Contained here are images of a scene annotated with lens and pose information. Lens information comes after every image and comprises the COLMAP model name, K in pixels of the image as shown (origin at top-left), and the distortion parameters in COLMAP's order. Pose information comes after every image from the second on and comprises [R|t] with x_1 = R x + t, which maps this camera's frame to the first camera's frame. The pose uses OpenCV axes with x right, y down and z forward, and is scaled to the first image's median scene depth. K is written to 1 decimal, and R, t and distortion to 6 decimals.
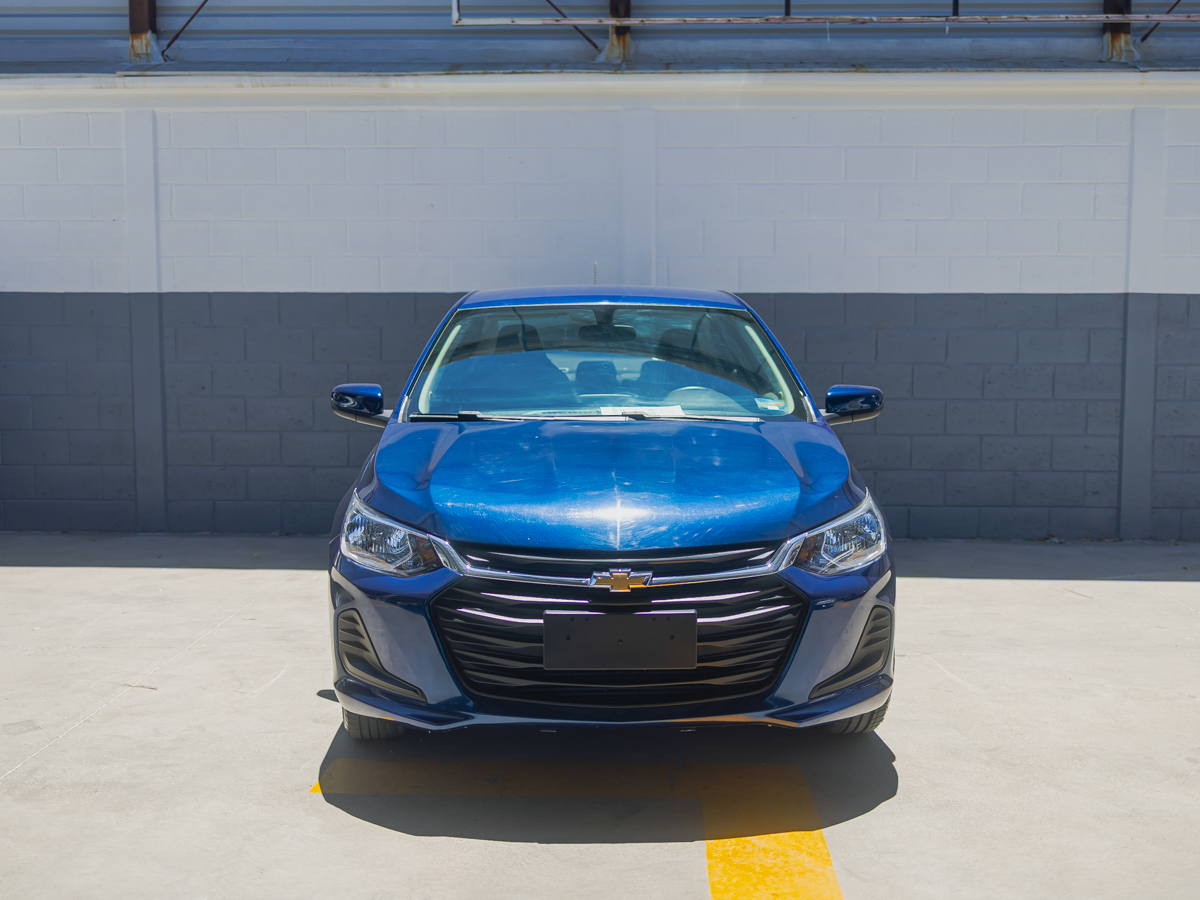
lens RADIAL K [[1333.4, 0, 582.6], [0, 1333.4, 449.5], [0, 0, 1]] dist [-0.018672, -0.001264]
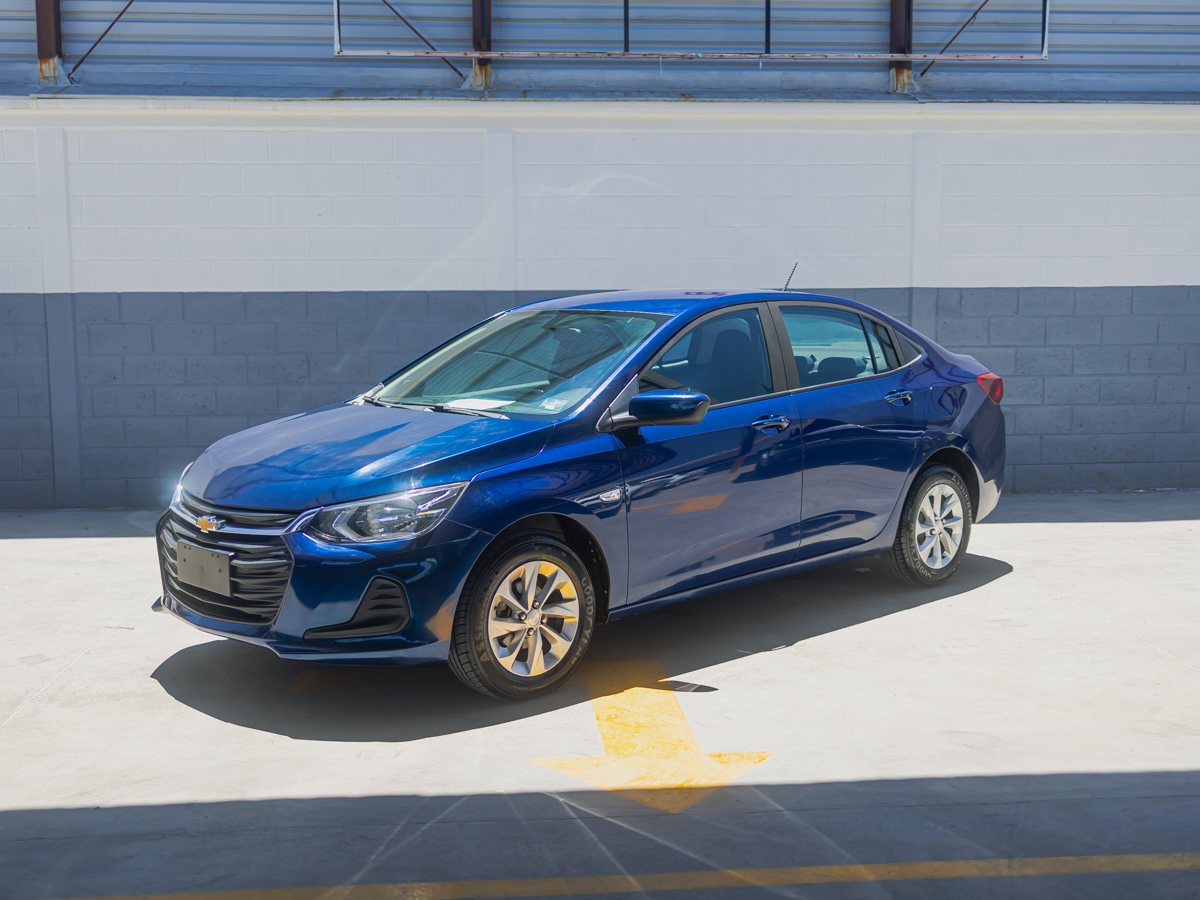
lens RADIAL K [[1297.3, 0, 564.2], [0, 1297.3, 447.9], [0, 0, 1]] dist [-0.008831, -0.026896]
pose [[0.993764, -0.020065, 0.109683, -0.031166], [0.018262, 0.999681, 0.017423, 0.000307], [-0.109997, -0.015312, 0.993814, -0.125646]]
